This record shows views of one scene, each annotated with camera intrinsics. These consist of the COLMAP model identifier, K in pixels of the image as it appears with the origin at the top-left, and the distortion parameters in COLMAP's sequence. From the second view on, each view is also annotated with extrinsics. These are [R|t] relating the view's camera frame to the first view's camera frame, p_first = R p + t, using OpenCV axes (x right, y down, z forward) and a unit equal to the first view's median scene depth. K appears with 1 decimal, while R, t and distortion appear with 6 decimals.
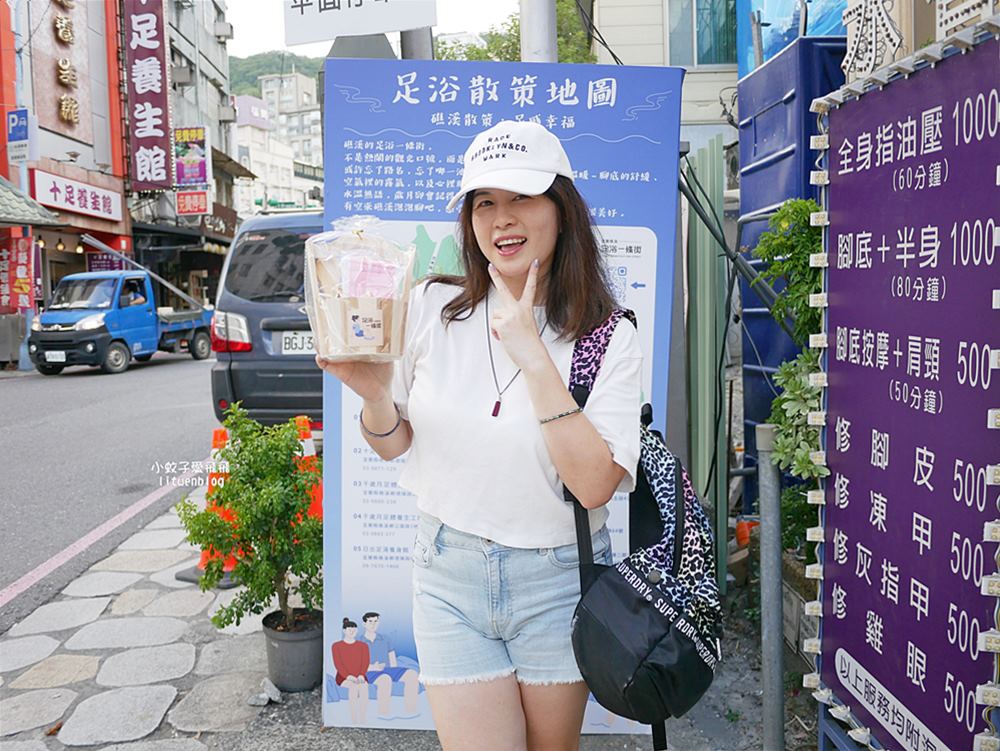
lens RADIAL K [[819.9, 0, 494.9], [0, 819.9, 374.1], [0, 0, 1]] dist [-0.025989, -0.007314]
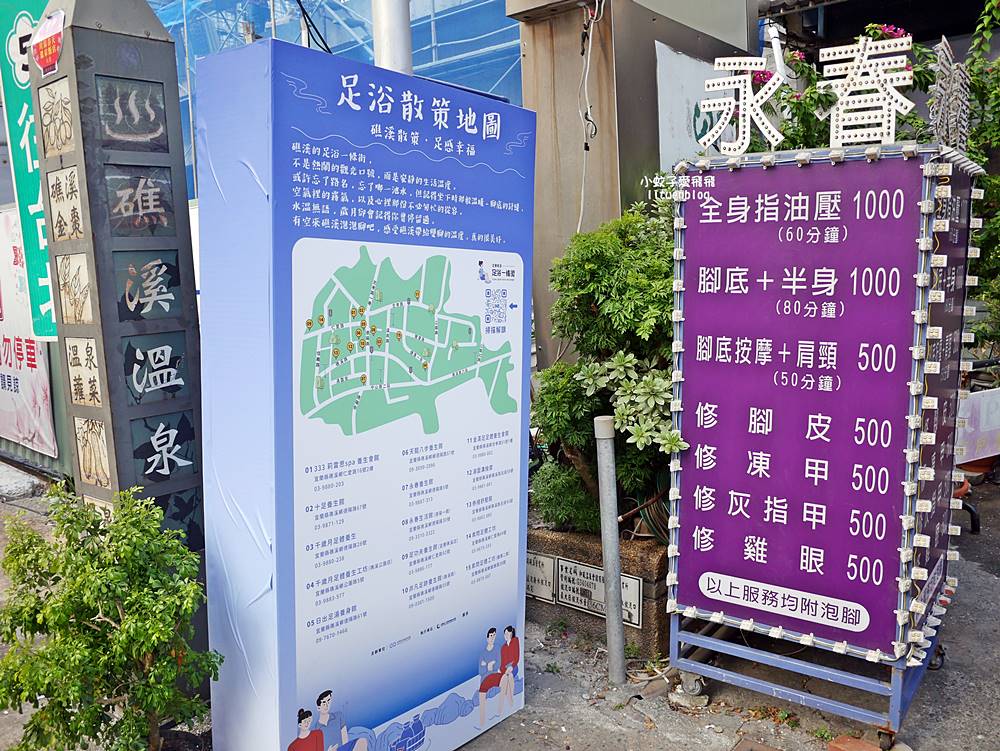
lens RADIAL K [[819.9, 0, 495.2], [0, 819.9, 378.8], [0, 0, 1]] dist [-0.025989, -0.007314]
pose [[0.663455, -0.091571, 0.742592, -0.686922], [0.084943, 0.995284, 0.046841, -0.067253], [-0.743379, 0.032001, 0.668105, 0.299516]]
